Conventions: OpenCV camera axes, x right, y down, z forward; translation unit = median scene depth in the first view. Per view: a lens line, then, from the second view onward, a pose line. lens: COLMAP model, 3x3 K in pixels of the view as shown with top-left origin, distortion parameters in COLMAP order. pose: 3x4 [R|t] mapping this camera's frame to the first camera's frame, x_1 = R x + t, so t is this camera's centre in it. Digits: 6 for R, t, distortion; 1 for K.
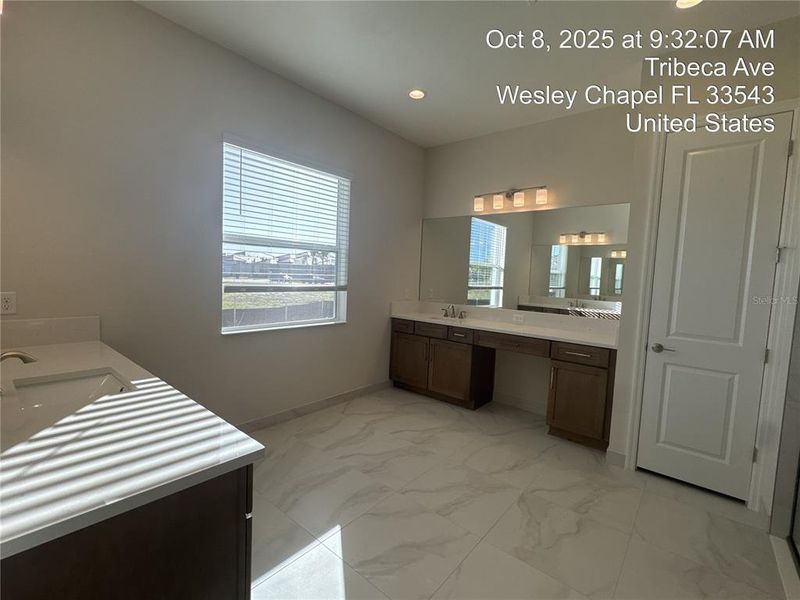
lens RADIAL K [[362.0, 0, 400.0], [0, 362.0, 300.0], [0, 0, 1]] dist [-0.000855, -0.000265]
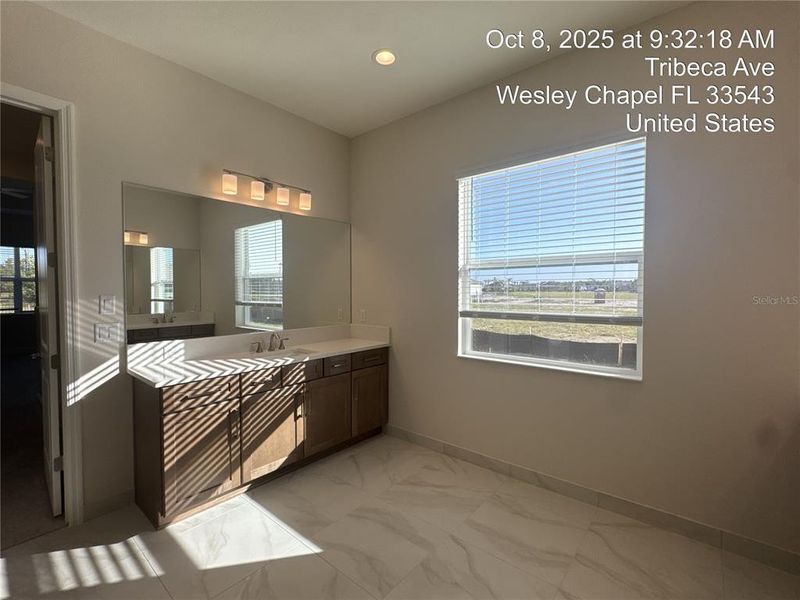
lens RADIAL K [[362.0, 0, 400.0], [0, 362.0, 300.0], [0, 0, 1]] dist [-0.000855, -0.000265]
pose [[0.002684, -0.017271, -0.999847, 0.575241], [-0.072586, 0.997210, -0.017420, -0.038231], [0.997359, 0.072622, 0.001423, 0.809408]]
